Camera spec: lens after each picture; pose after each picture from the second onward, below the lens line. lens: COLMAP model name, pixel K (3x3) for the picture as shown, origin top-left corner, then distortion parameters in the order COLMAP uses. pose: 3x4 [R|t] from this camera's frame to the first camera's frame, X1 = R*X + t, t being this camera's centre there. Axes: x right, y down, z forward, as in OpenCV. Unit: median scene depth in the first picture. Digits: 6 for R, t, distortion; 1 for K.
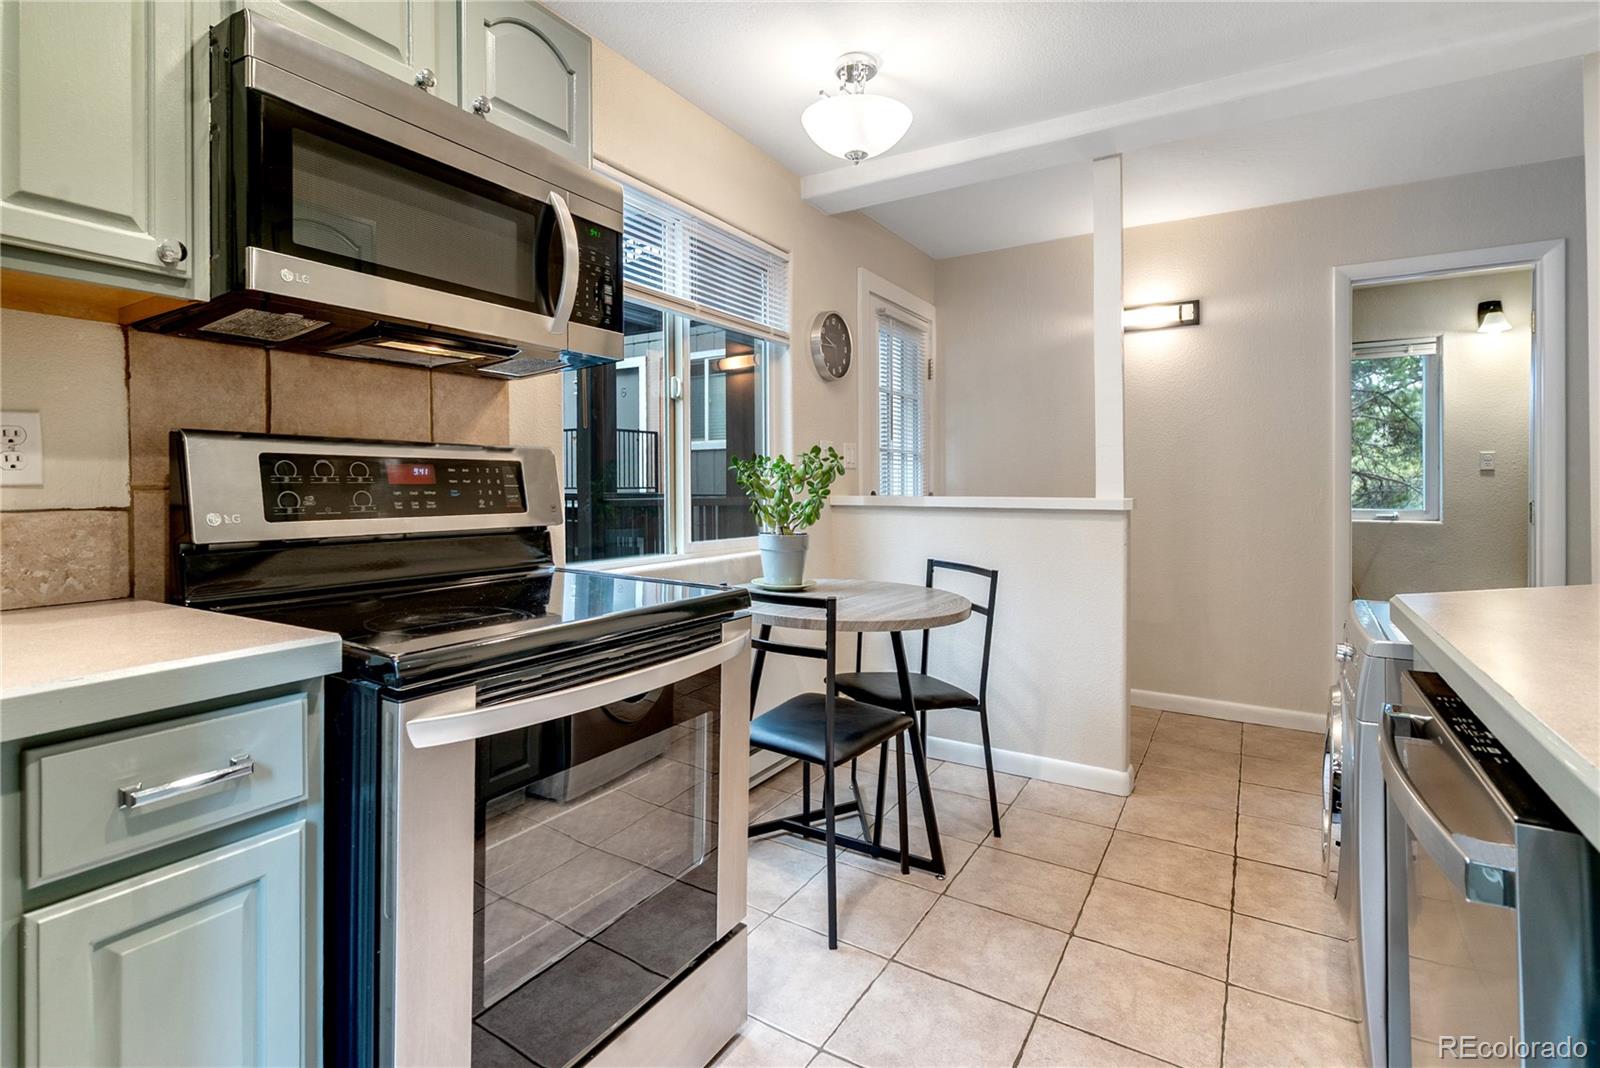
lens RADIAL K [[738.3, 0, 791.7], [0, 738.3, 485.8], [0, 0, 1]] dist [-0.001043, -0.000020]
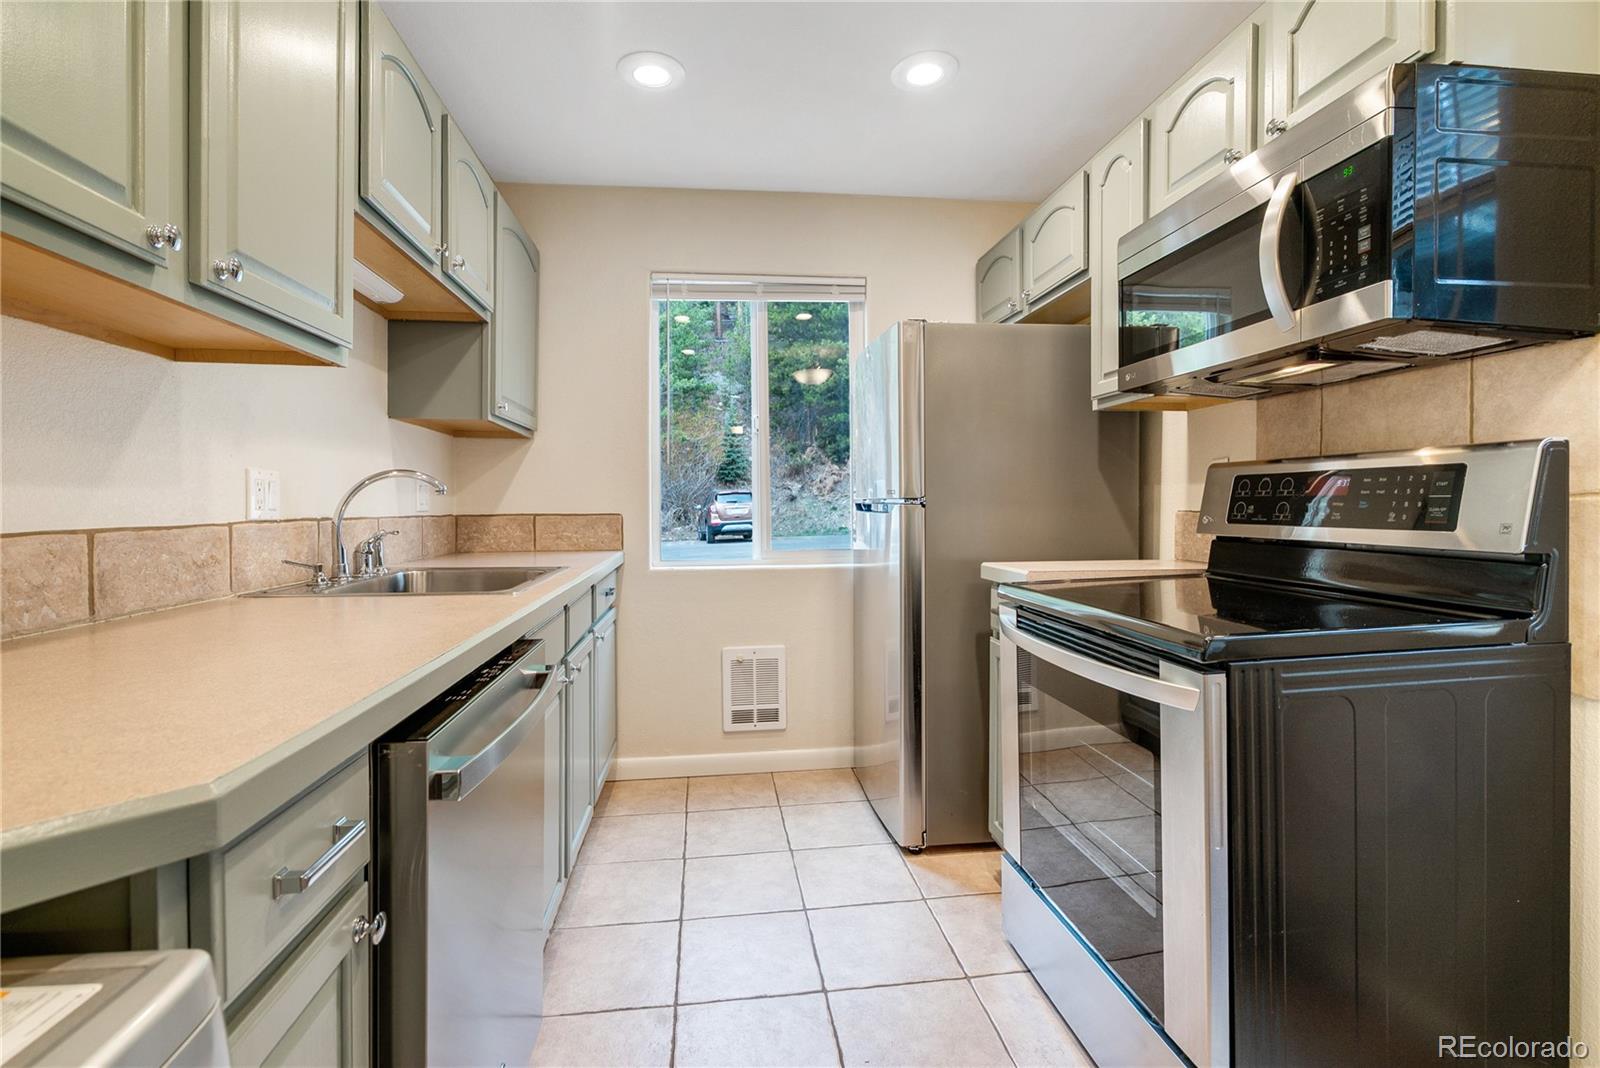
lens RADIAL K [[740.1, 0, 791.0], [0, 740.1, 504.4], [0, 0, 1]] dist [0.002336, 0.001115]
pose [[-0.775891, 0.006221, -0.630837, 0.677438], [0.006725, 0.999976, 0.001590, 0.003168], [0.630831, -0.003009, -0.775914, 1.224041]]
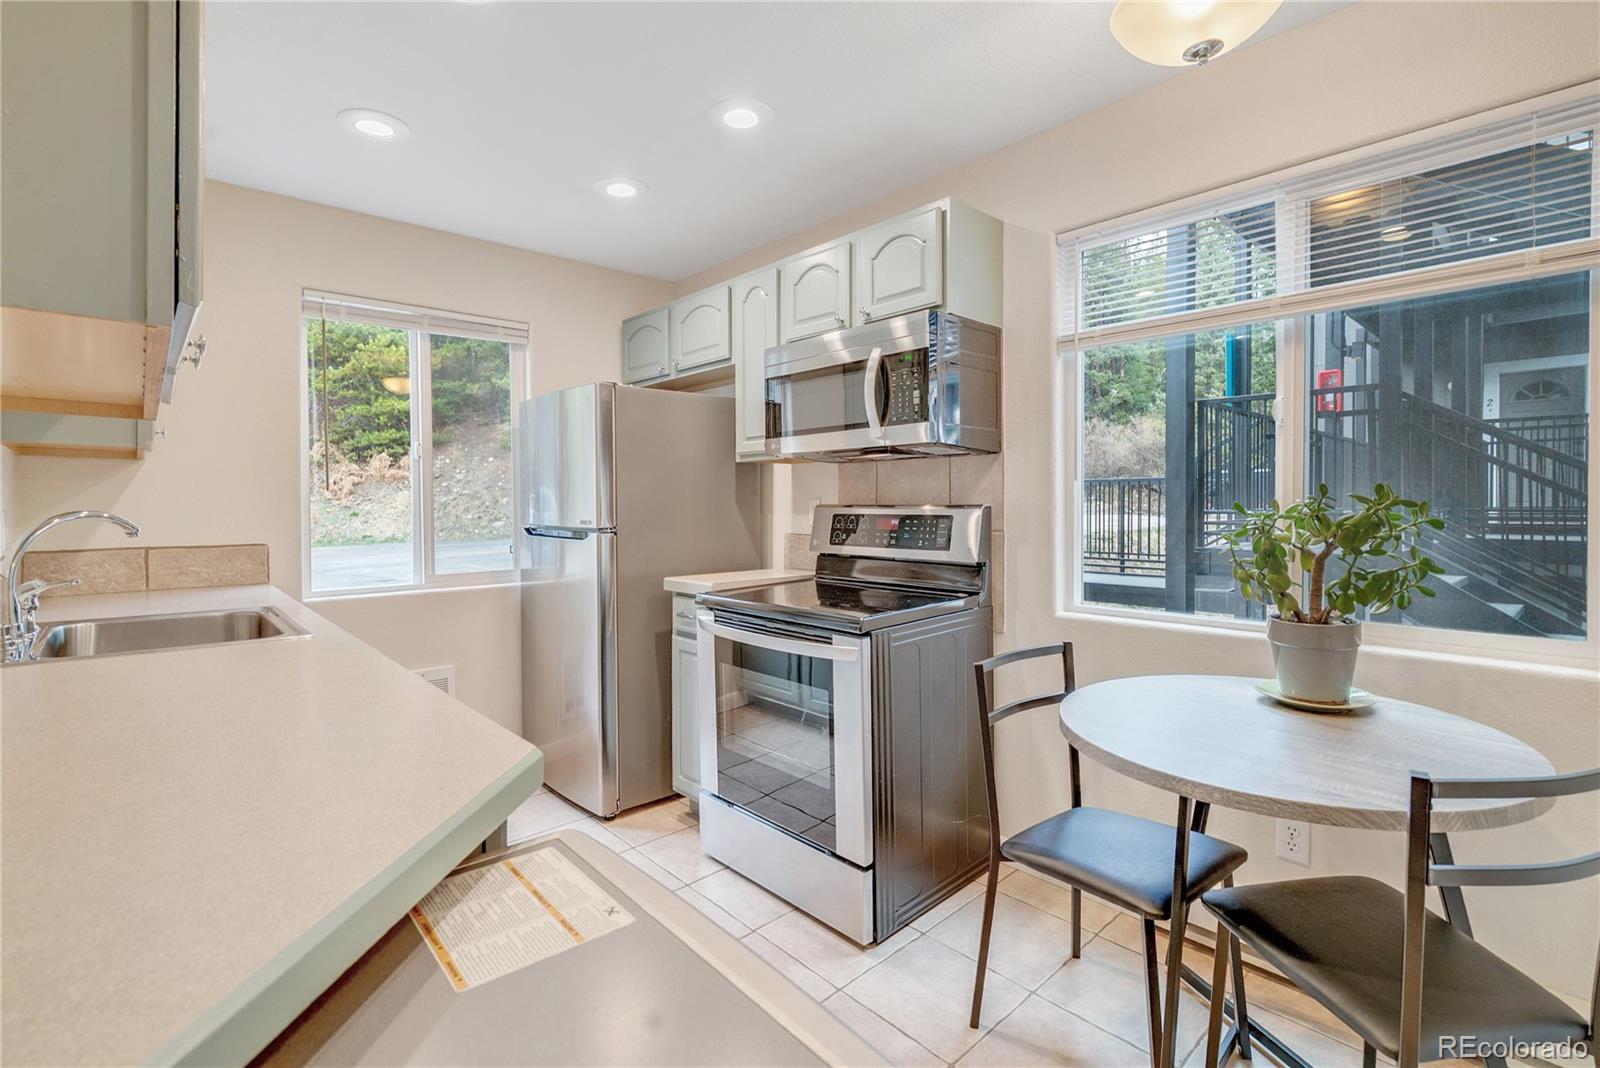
lens RADIAL K [[738.3, 0, 791.7], [0, 738.3, 485.8], [0, 0, 1]] dist [-0.001043, -0.000020]
pose [[-0.272931, -0.020823, -0.961808, 1.160655], [0.005585, 0.999715, -0.023229, -0.062171], [0.962017, -0.011712, -0.272737, 1.158576]]
